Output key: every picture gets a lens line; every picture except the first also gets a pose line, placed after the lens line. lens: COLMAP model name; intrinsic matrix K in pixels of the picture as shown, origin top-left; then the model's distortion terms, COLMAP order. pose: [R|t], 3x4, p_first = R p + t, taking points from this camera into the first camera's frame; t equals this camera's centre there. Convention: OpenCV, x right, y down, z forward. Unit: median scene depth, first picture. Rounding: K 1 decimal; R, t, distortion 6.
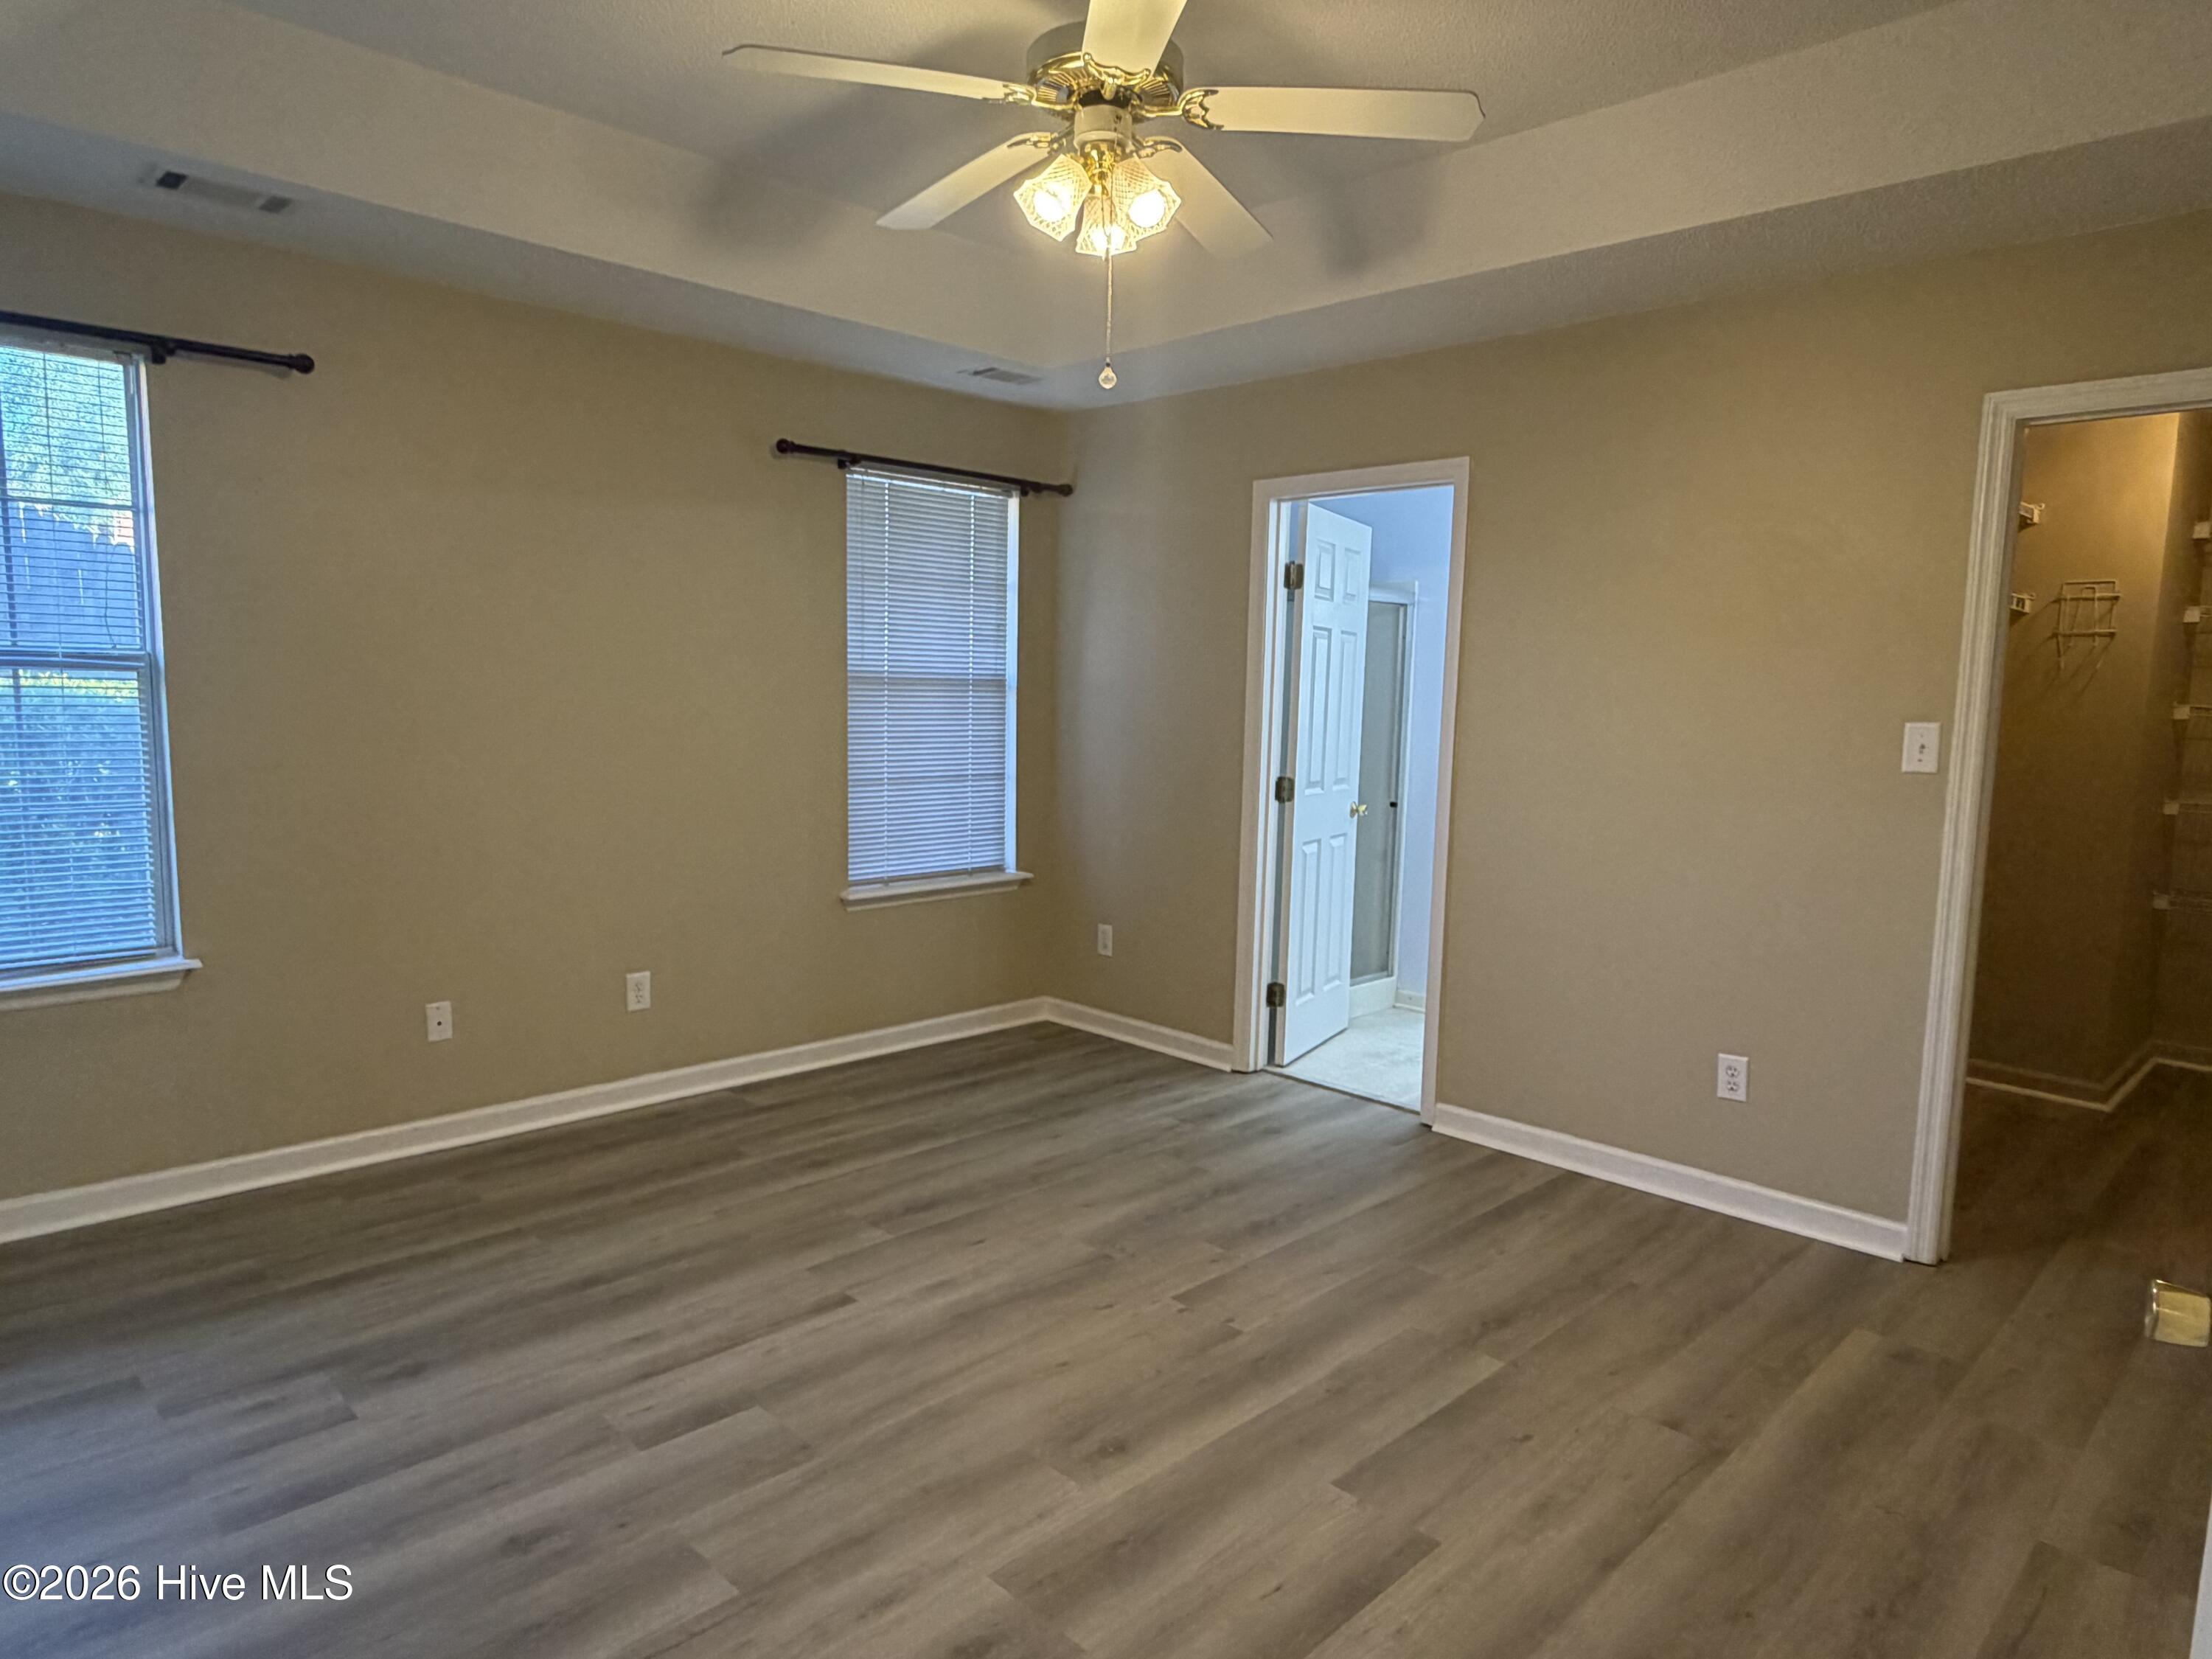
lens RADIAL K [[1381.0, 0, 1111.5], [0, 1381.0, 838.1], [0, 0, 1]] dist [-0.002488, -0.007510]
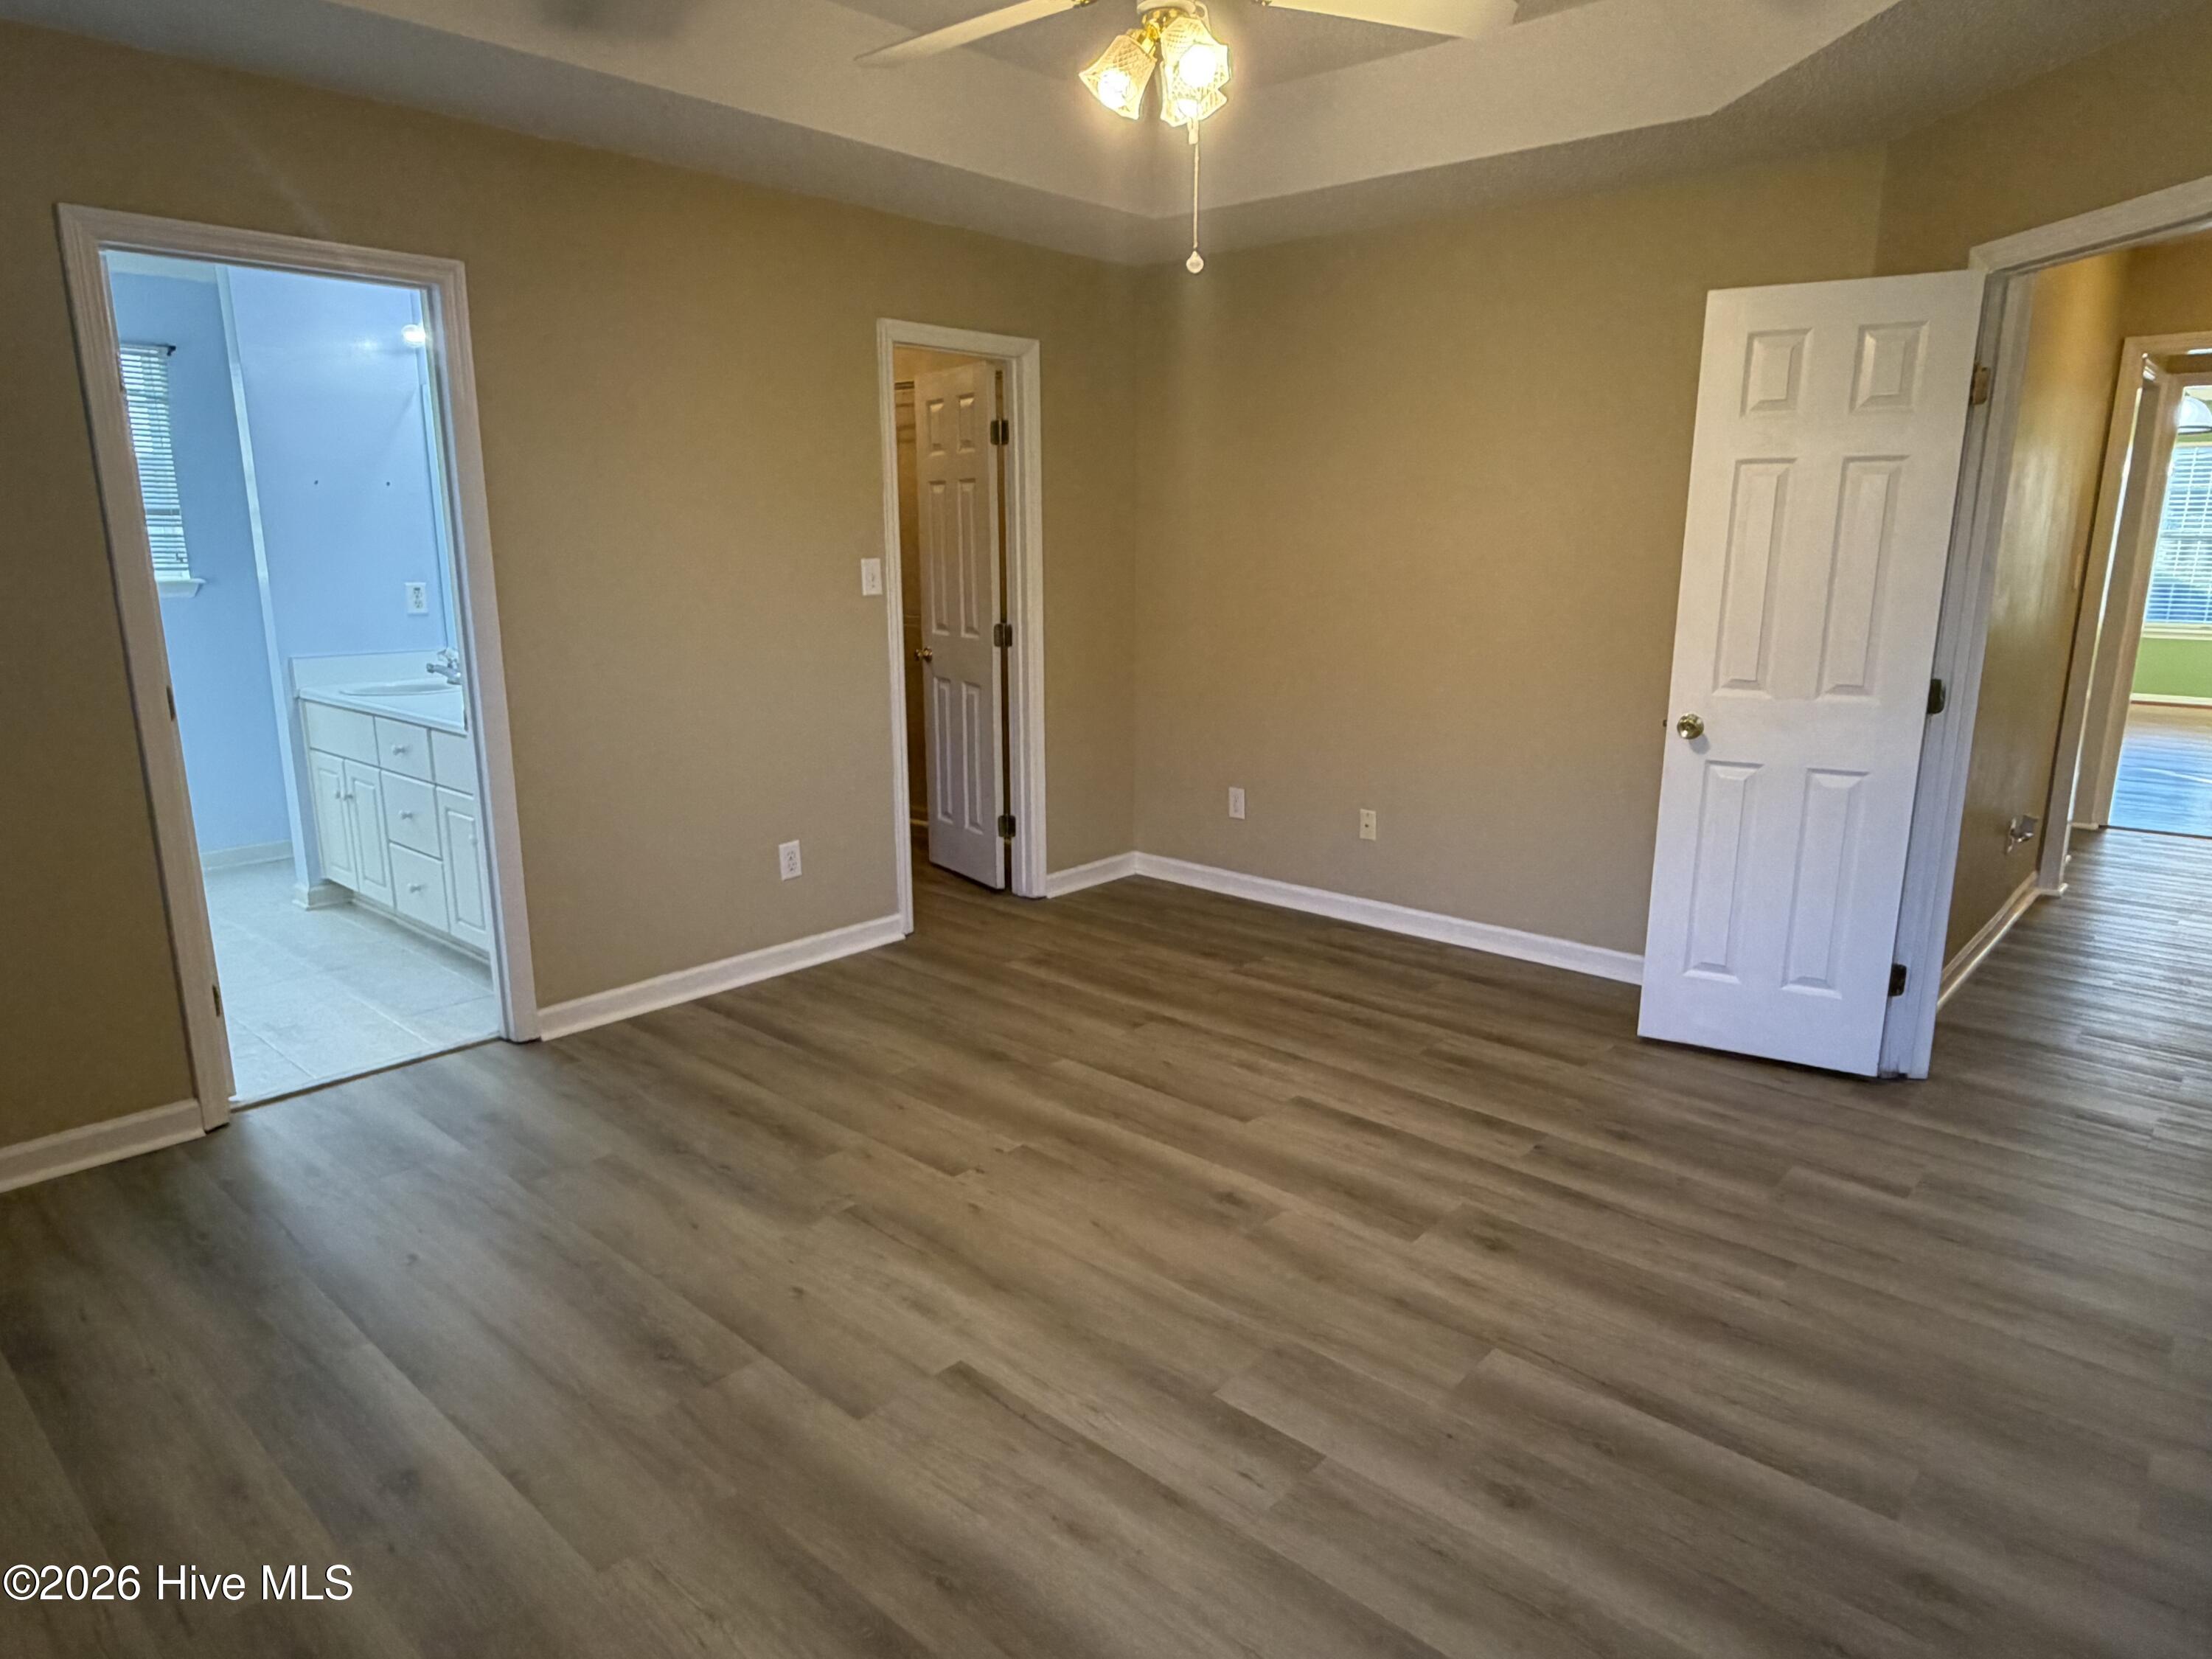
lens RADIAL K [[1381.0, 0, 1116.2], [0, 1381.0, 839.1], [0, 0, 1]] dist [-0.002488, -0.007510]
pose [[-0.084921, -0.243286, 0.966230, -0.918652], [0.102038, 0.962511, 0.251318, -0.149320], [-0.991149, 0.119934, -0.056913, 0.957724]]
